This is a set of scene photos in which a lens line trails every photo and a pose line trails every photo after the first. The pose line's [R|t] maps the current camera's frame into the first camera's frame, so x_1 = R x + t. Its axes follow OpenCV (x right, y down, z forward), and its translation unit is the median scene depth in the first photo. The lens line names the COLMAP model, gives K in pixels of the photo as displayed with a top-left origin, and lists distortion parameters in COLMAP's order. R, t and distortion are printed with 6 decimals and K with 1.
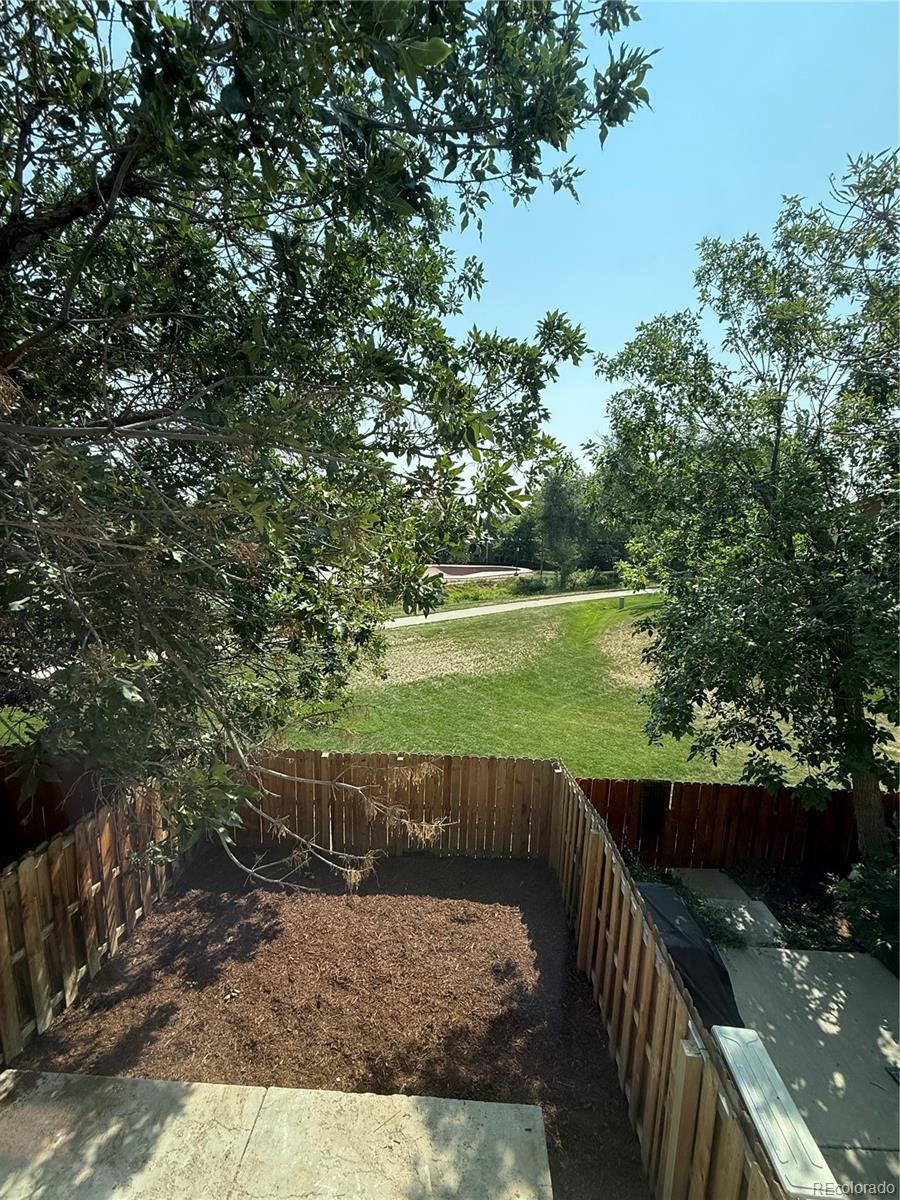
lens RADIAL K [[476.9, 0, 449.5], [0, 476.9, 600.3], [0, 0, 1]] dist [-0.002000, 0.000692]
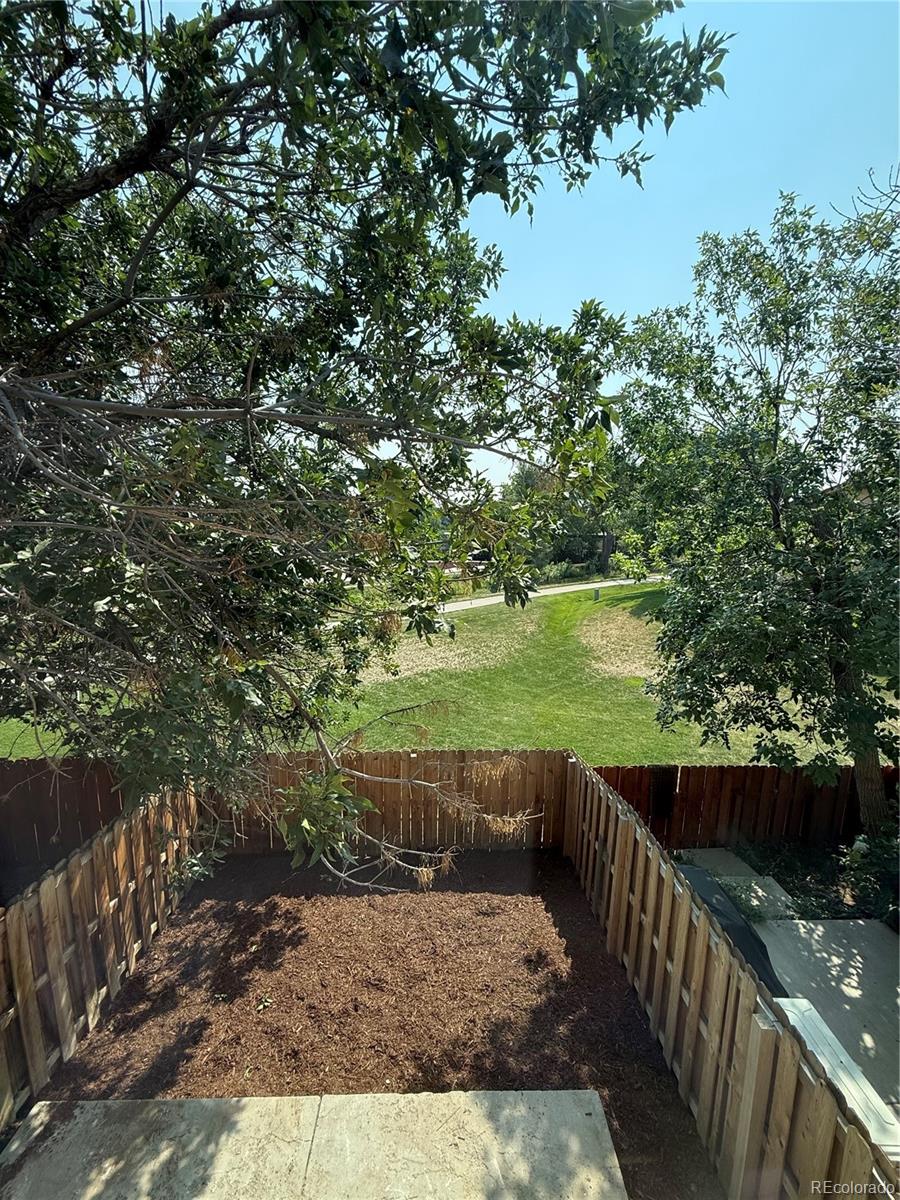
lens RADIAL K [[476.9, 0, 449.6], [0, 476.9, 600.4], [0, 0, 1]] dist [-0.002000, 0.000692]
pose [[0.997760, -0.024660, 0.062183, -0.120543], [0.024090, 0.999661, 0.009913, 0.003380], [-0.062406, -0.008393, 0.998016, 0.014086]]
